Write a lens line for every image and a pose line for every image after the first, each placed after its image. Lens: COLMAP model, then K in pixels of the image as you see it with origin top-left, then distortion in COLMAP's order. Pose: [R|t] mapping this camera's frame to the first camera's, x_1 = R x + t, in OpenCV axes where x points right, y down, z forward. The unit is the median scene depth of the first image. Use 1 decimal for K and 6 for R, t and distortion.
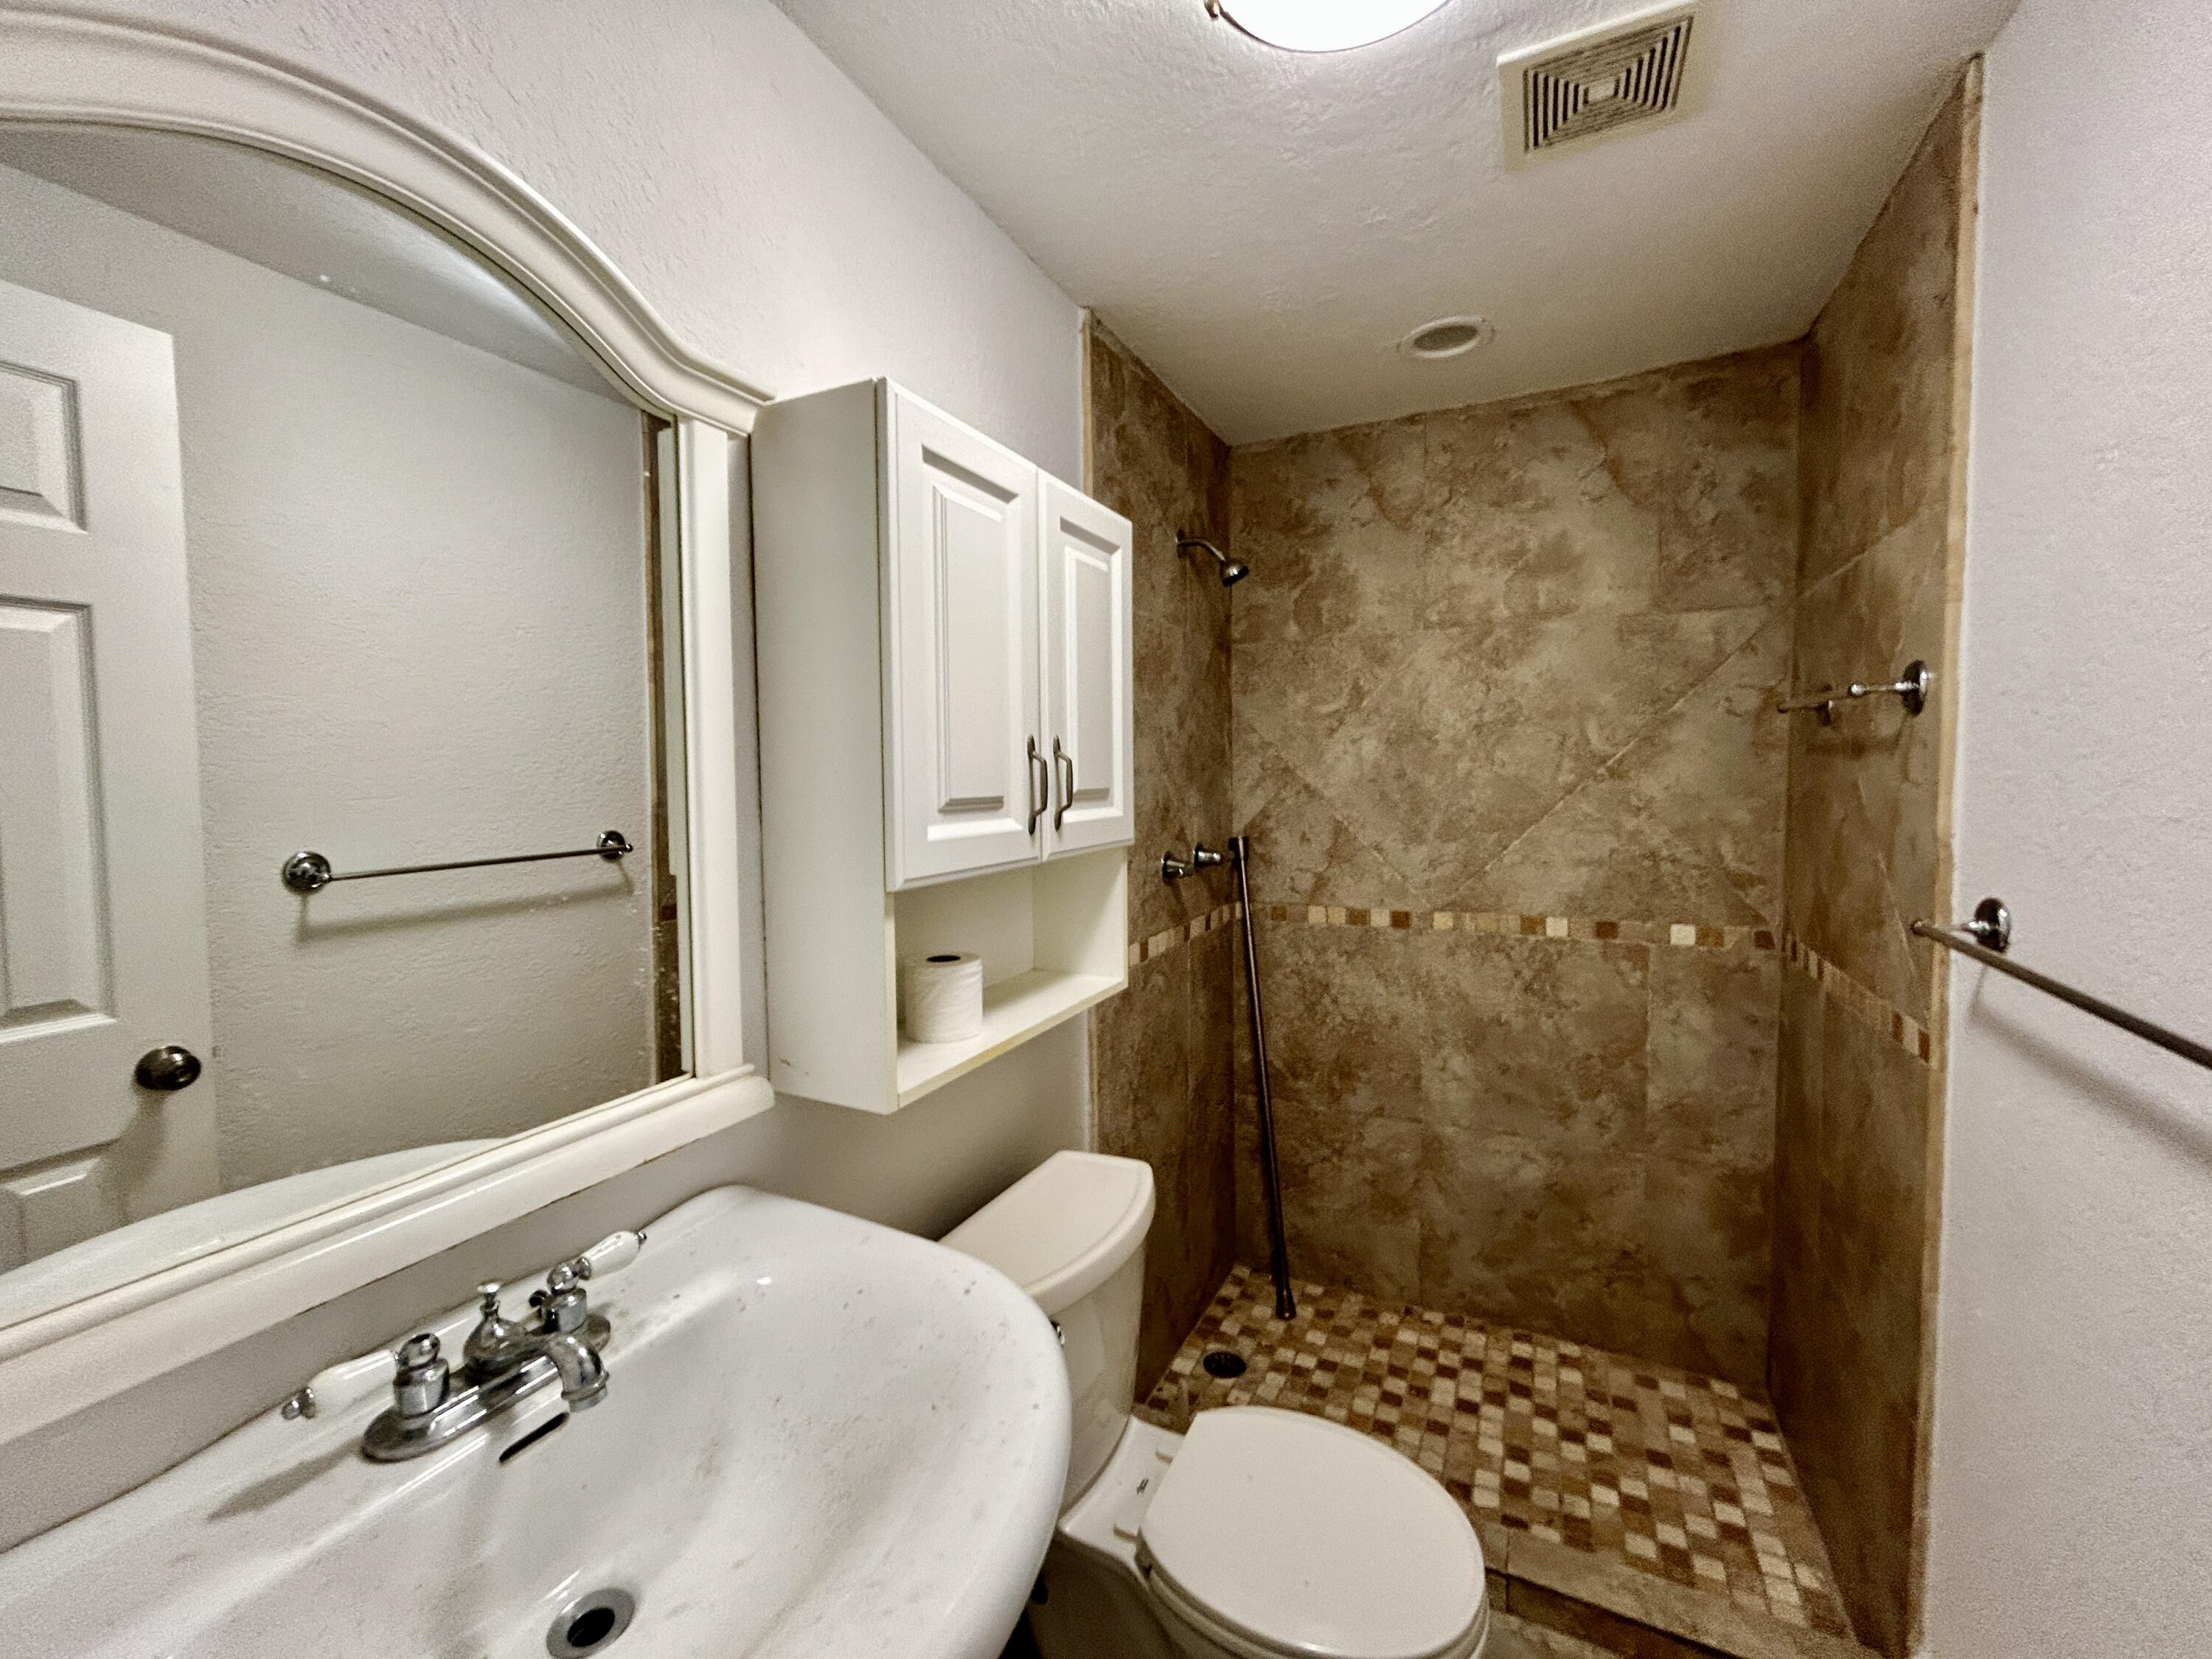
lens RADIAL K [[897.7, 0, 1099.5], [0, 897.7, 824.2], [0, 0, 1]] dist [-0.001645, 0.000900]
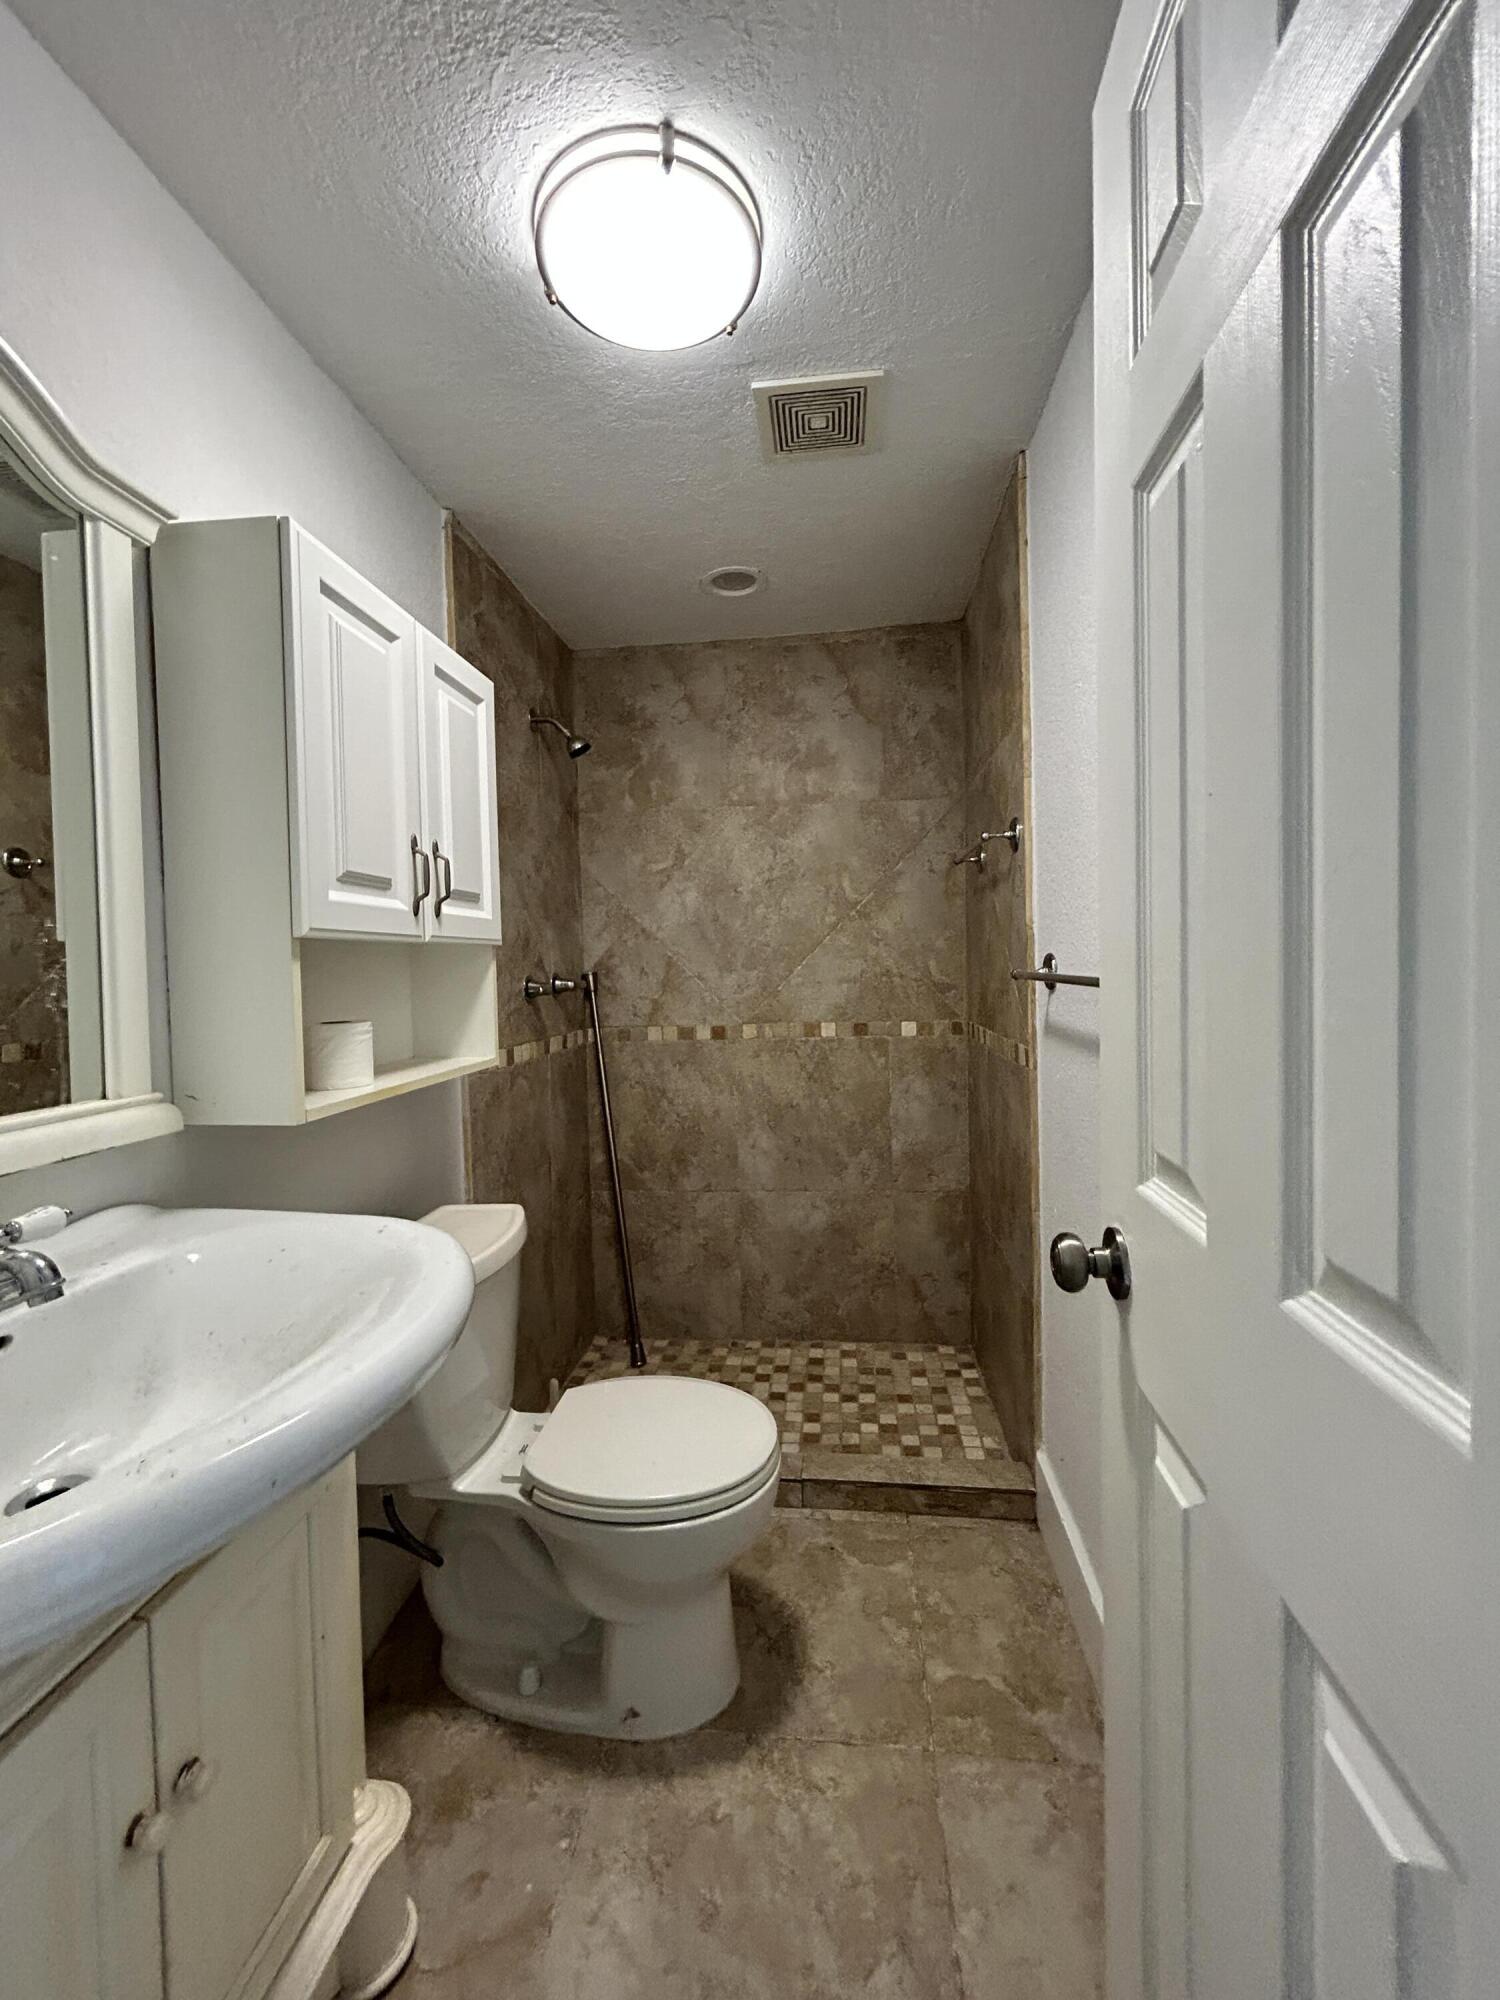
lens RADIAL K [[809.4, 0, 754.1], [0, 809.4, 992.5], [0, 0, 1]] dist [-0.002632, 0.001044]
pose [[0.937526, -0.021460, 0.347253, -0.016574], [0.032577, 0.999126, -0.026205, 0.092707], [-0.346387, 0.035880, 0.937405, -0.107884]]
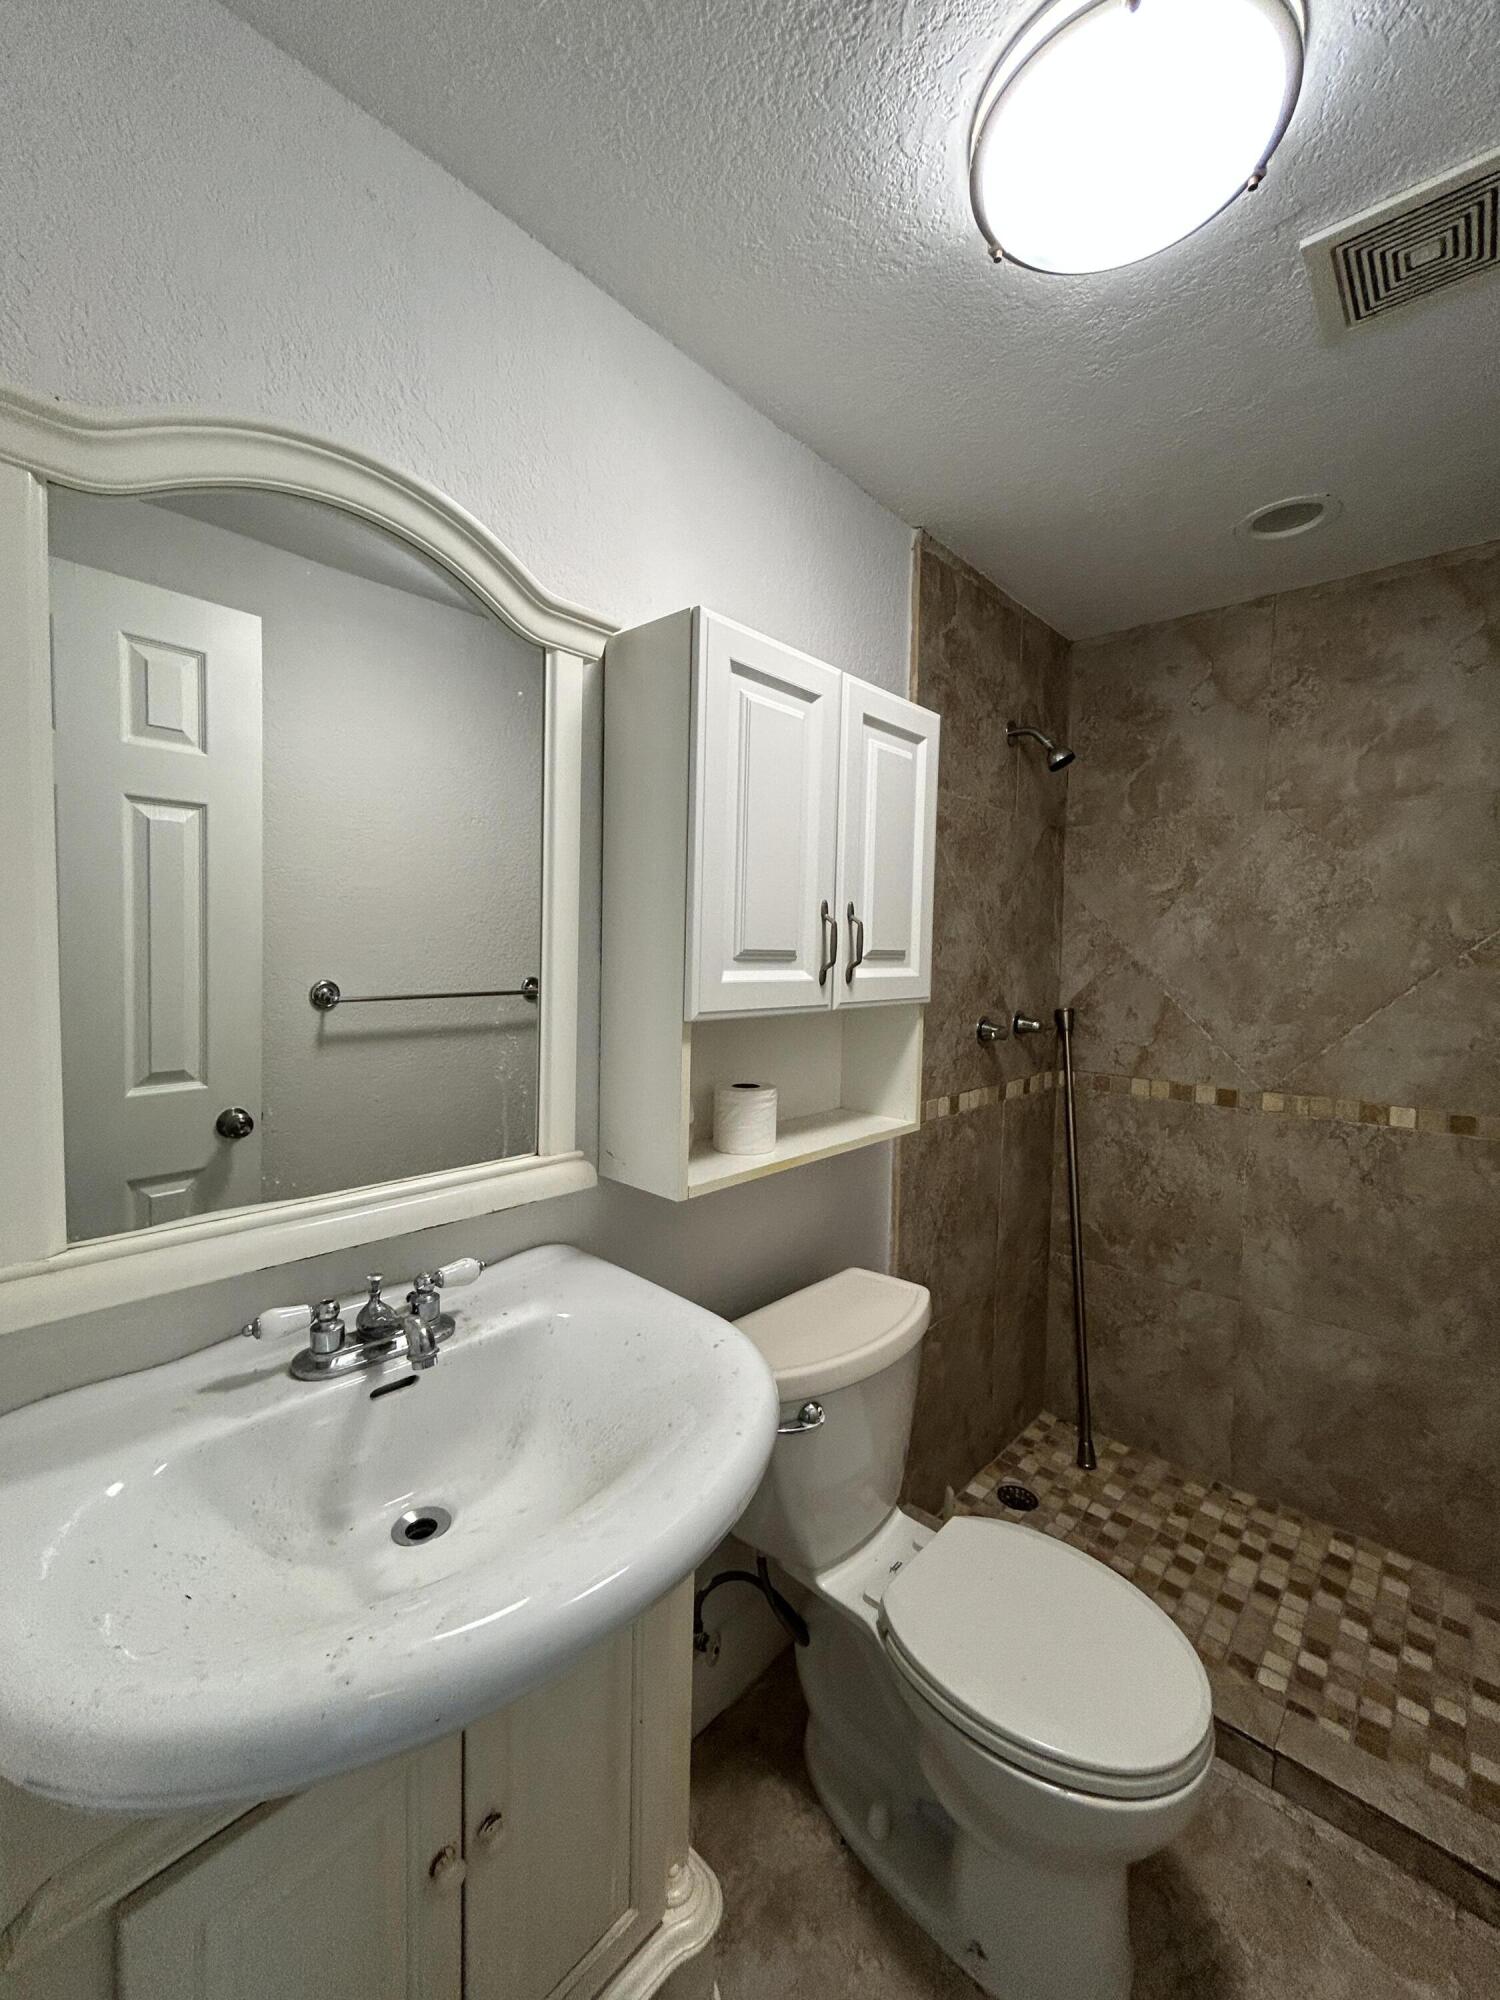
lens RADIAL K [[809.4, 0, 754.1], [0, 809.4, 992.5], [0, 0, 1]] dist [-0.002632, 0.001044]
pose [[0.962239, 0.046029, -0.268286, 0.071718], [-0.047475, 0.998872, 0.001098, 0.014059], [0.268034, 0.011681, 0.963339, -0.022710]]
